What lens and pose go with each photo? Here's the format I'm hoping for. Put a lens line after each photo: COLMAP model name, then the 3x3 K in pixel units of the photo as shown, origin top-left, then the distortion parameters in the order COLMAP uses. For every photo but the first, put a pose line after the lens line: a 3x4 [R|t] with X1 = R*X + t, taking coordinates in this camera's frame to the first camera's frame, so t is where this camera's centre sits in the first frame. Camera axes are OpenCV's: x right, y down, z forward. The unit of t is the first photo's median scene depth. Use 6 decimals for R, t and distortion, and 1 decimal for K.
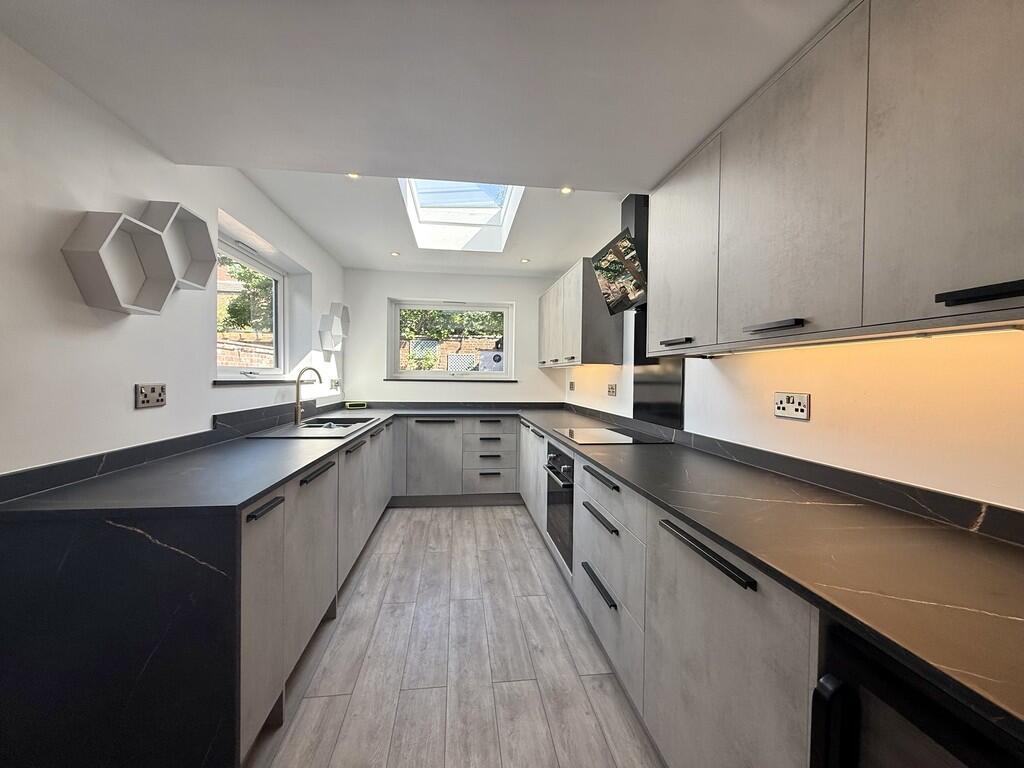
lens RADIAL K [[407.7, 0, 508.5], [0, 407.7, 383.4], [0, 0, 1]] dist [-0.000842, 0.000152]
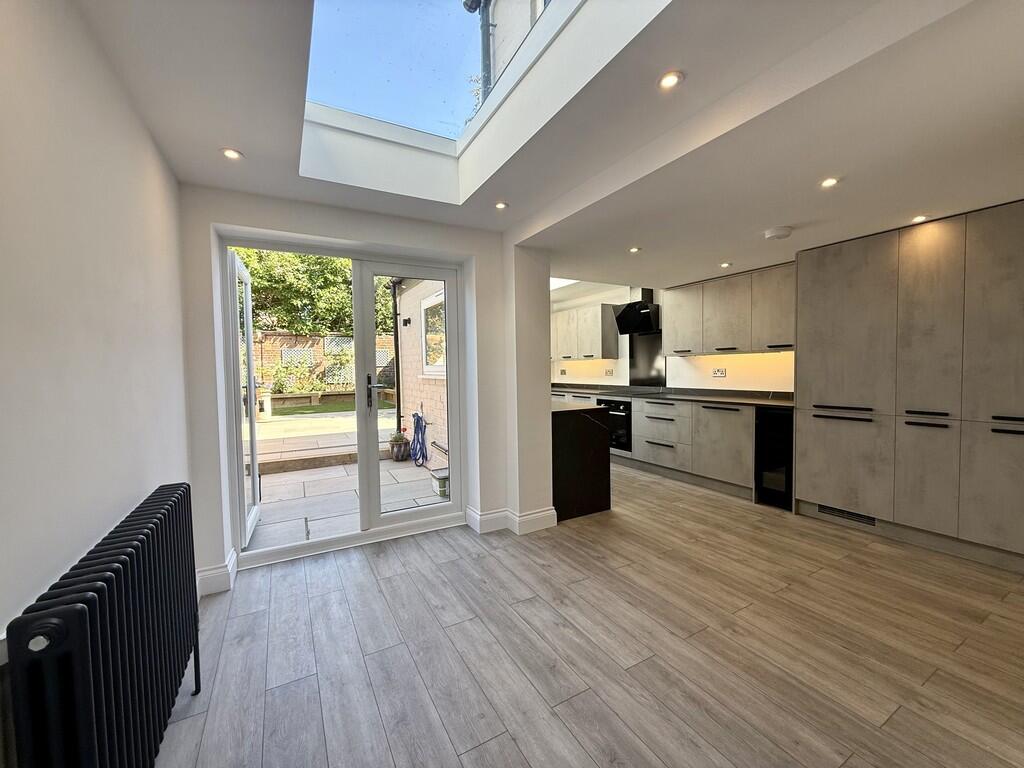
lens RADIAL K [[407.7, 0, 508.5], [0, 407.7, 383.4], [0, 0, 1]] dist [-0.000842, 0.000152]
pose [[0.926938, -0.043185, 0.372720, -0.886691], [0.035564, 0.998994, 0.027303, -0.001513], [-0.373524, -0.012053, 0.927542, -0.575724]]
